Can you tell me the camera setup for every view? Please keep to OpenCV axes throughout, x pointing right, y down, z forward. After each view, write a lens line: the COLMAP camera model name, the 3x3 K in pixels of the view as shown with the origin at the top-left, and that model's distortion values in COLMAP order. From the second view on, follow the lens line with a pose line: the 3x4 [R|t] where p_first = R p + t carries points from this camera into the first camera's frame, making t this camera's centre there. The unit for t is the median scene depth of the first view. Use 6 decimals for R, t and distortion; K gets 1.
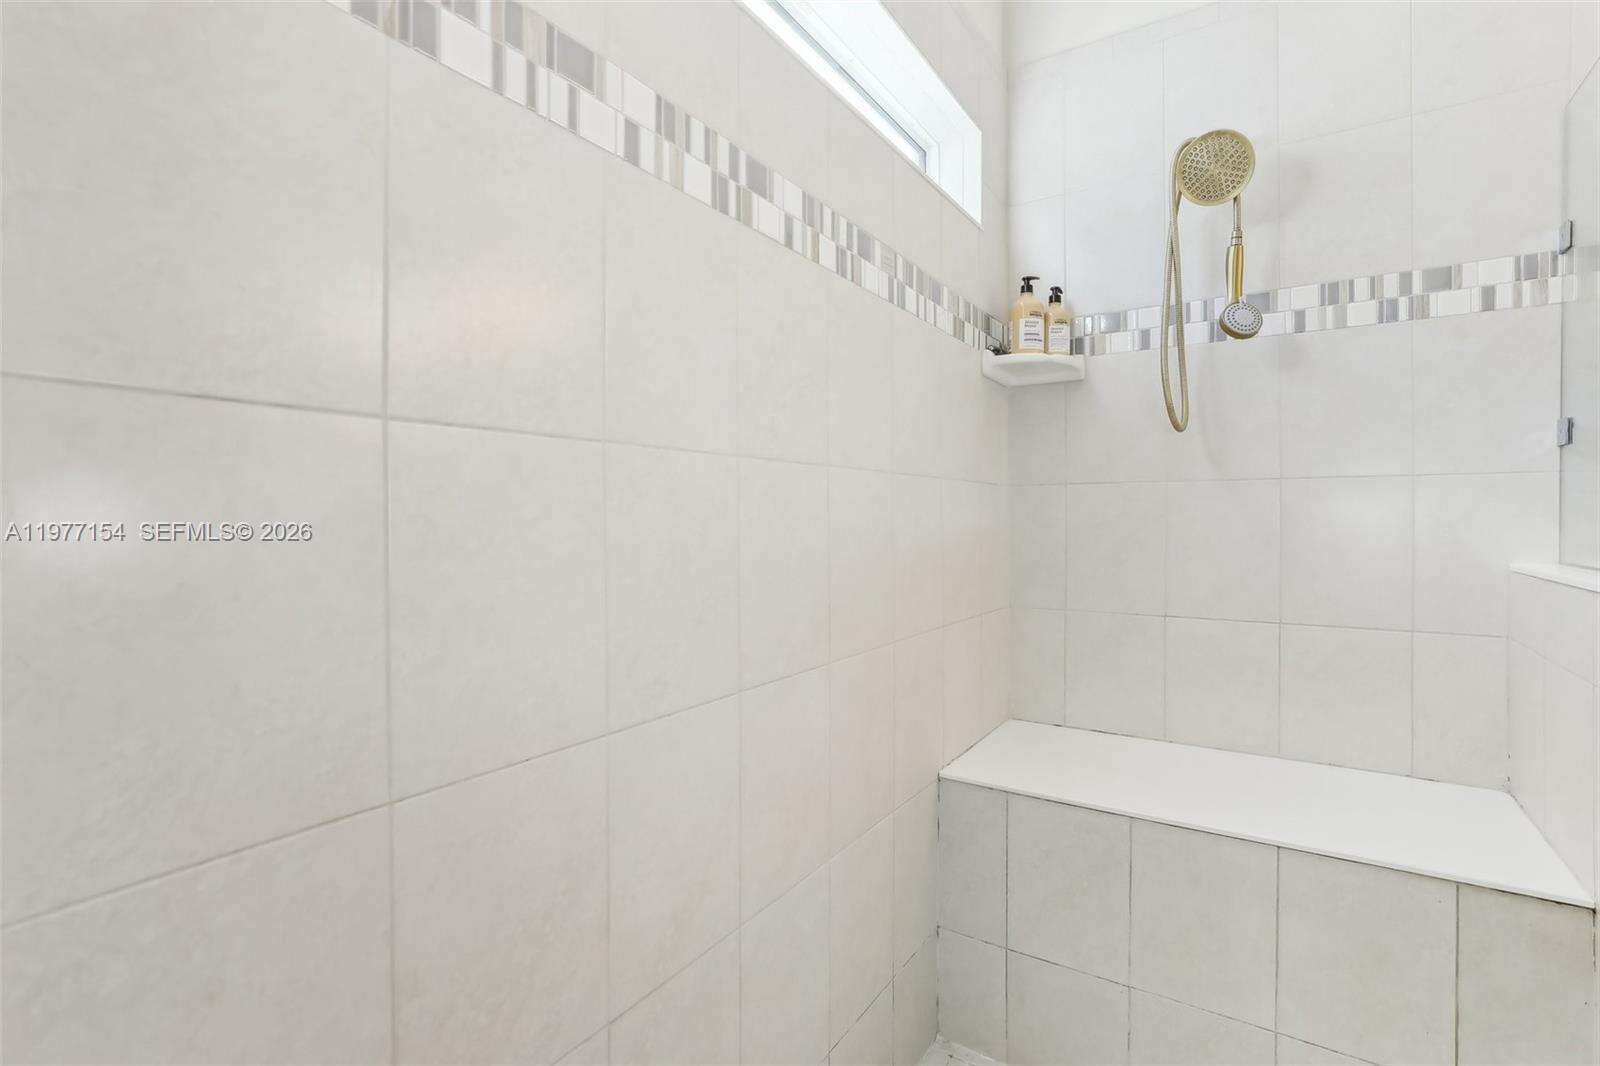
lens RADIAL K [[734.7, 0, 801.8], [0, 734.7, 528.1], [0, 0, 1]] dist [-0.032155, 0.001601]
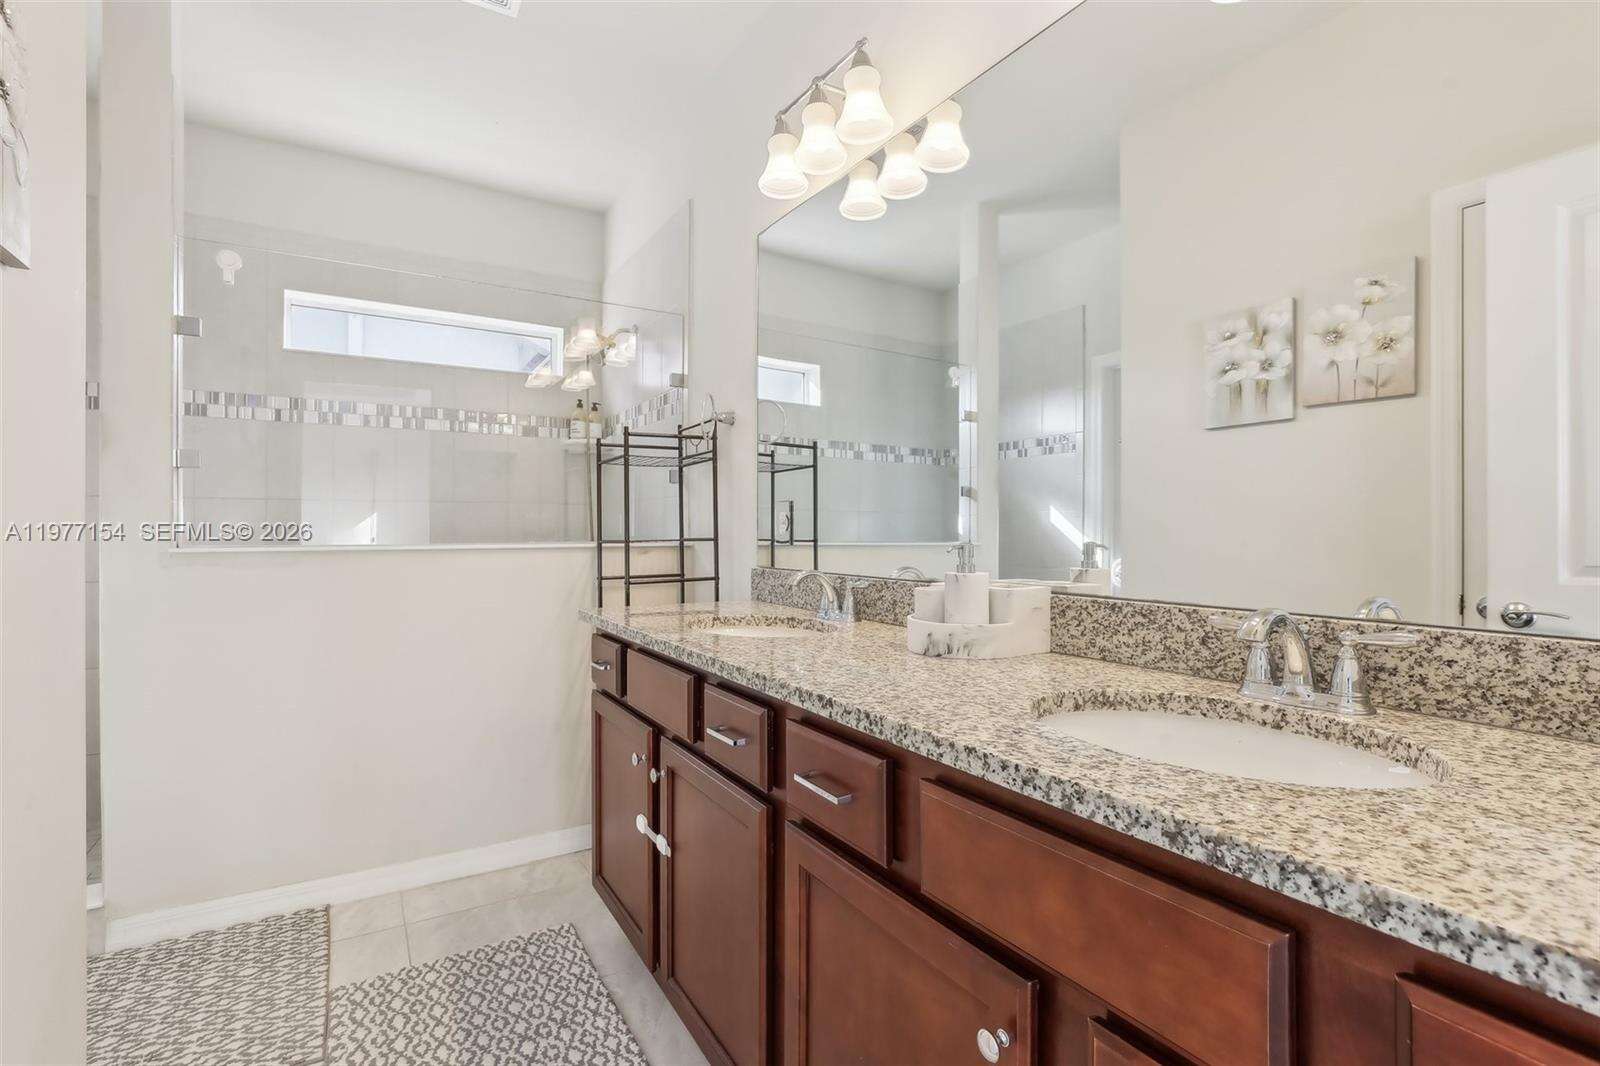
lens RADIAL K [[734.7, 0, 813.7], [0, 734.7, 530.3], [0, 0, 1]] dist [-0.032155, 0.001601]
pose [[0.903138, 0.000934, -0.429350, 2.604458], [-0.005124, 0.999950, -0.008604, 0.033830], [0.429320, 0.009971, 0.903097, -0.755799]]
